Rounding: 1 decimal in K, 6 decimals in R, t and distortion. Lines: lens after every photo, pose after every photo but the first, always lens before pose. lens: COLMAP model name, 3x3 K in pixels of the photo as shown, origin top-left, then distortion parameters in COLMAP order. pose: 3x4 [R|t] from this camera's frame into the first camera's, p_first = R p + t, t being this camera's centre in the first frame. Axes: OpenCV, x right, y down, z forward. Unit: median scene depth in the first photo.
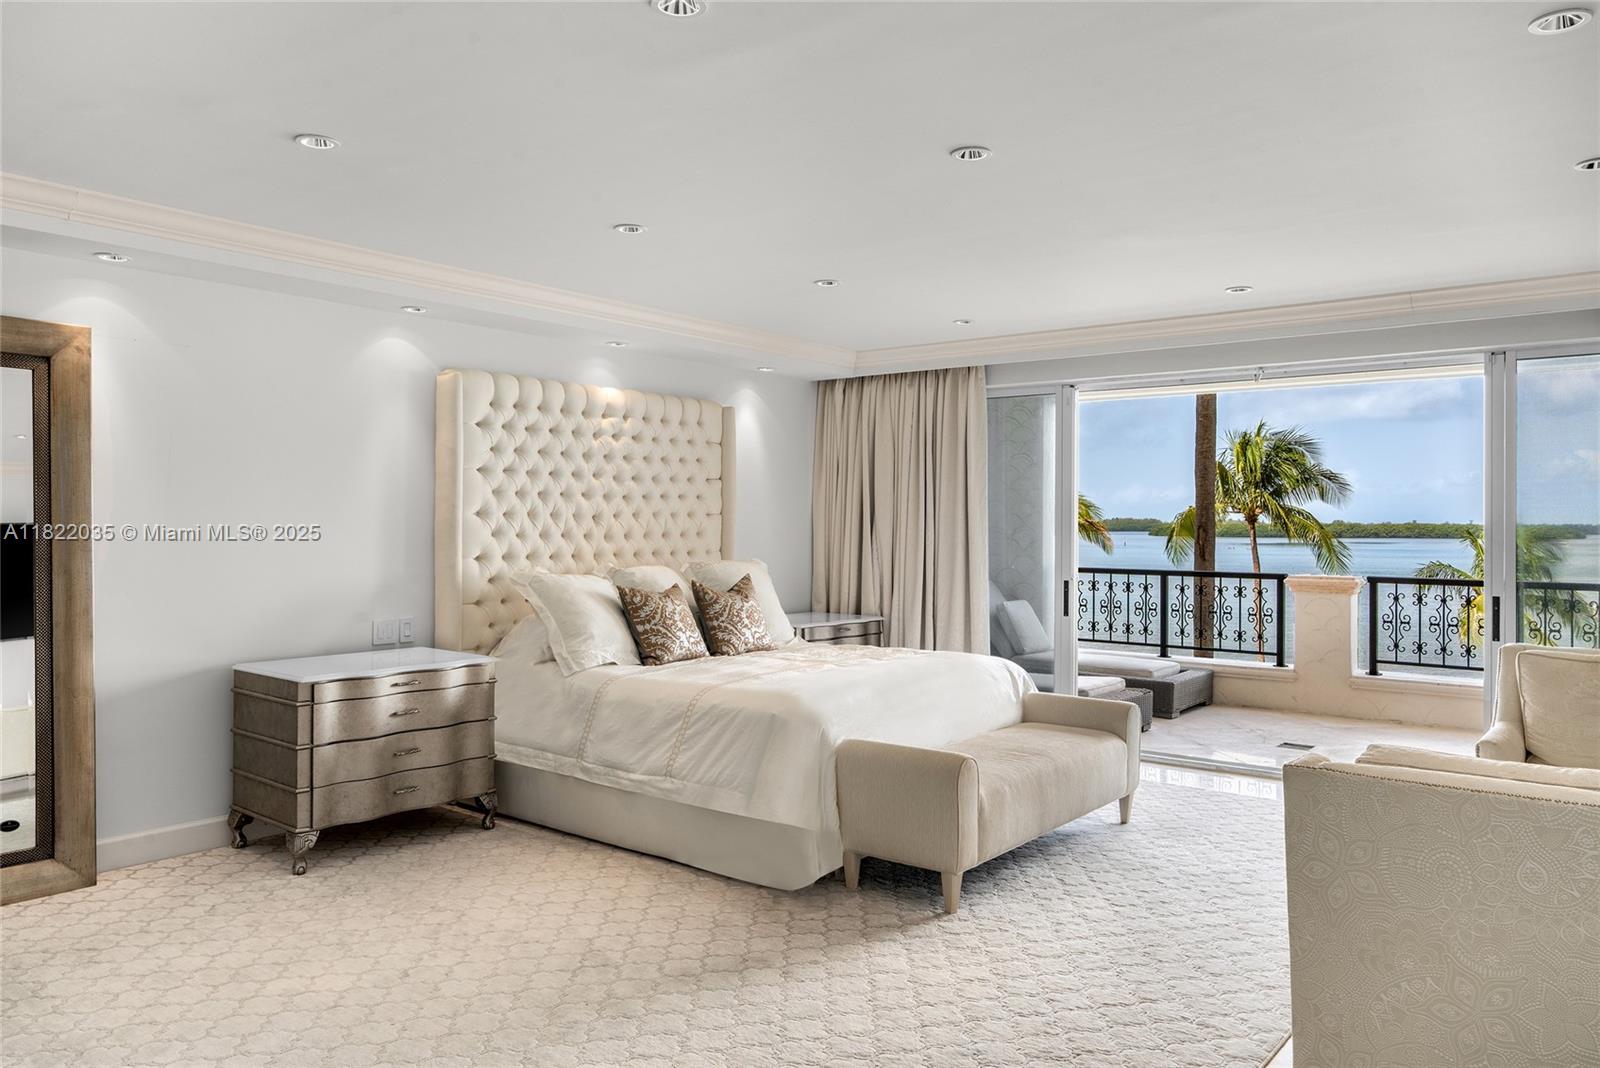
lens RADIAL K [[1113.3, 0, 800.0], [0, 1113.3, 534.0], [0, 0, 1]] dist [-0.003617, -0.002593]
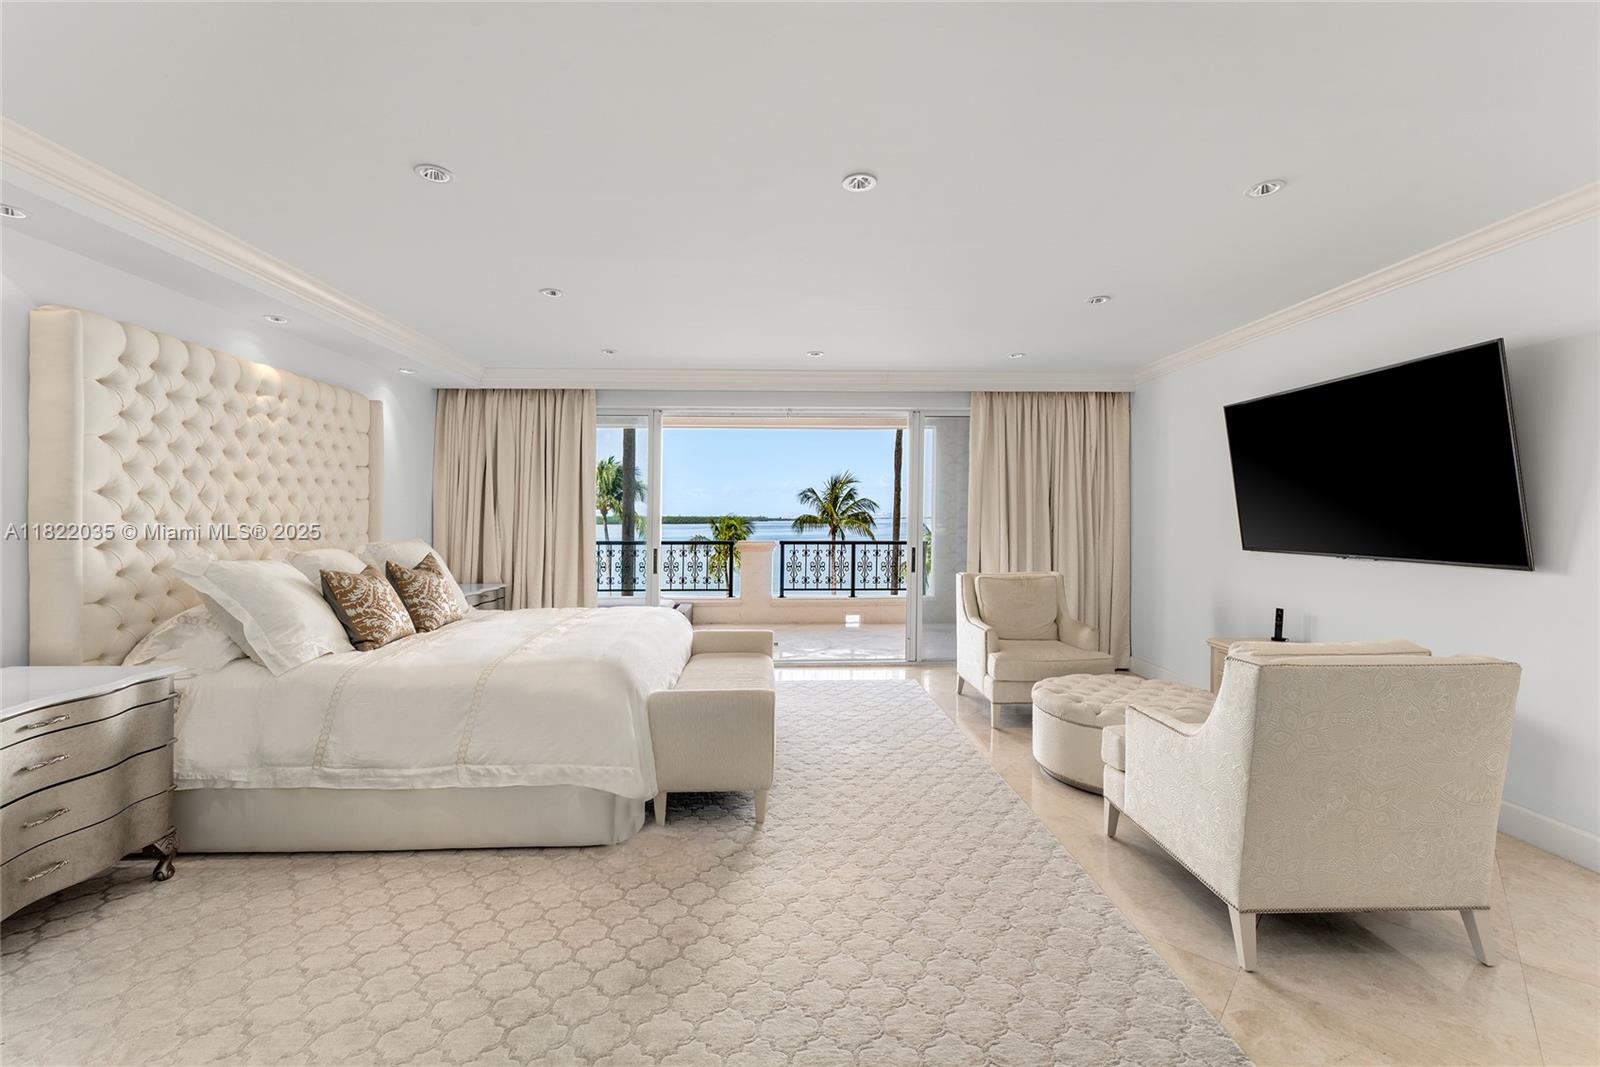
lens RADIAL K [[666.7, 0, 792.6], [0, 666.7, 525.0], [0, 0, 1]] dist [0.000196, -0.000116]
pose [[0.767305, -0.015284, 0.641100, -0.212842], [0.012908, 0.999882, 0.008388, 0.008545], [-0.641152, 0.001839, 0.767412, 0.300464]]
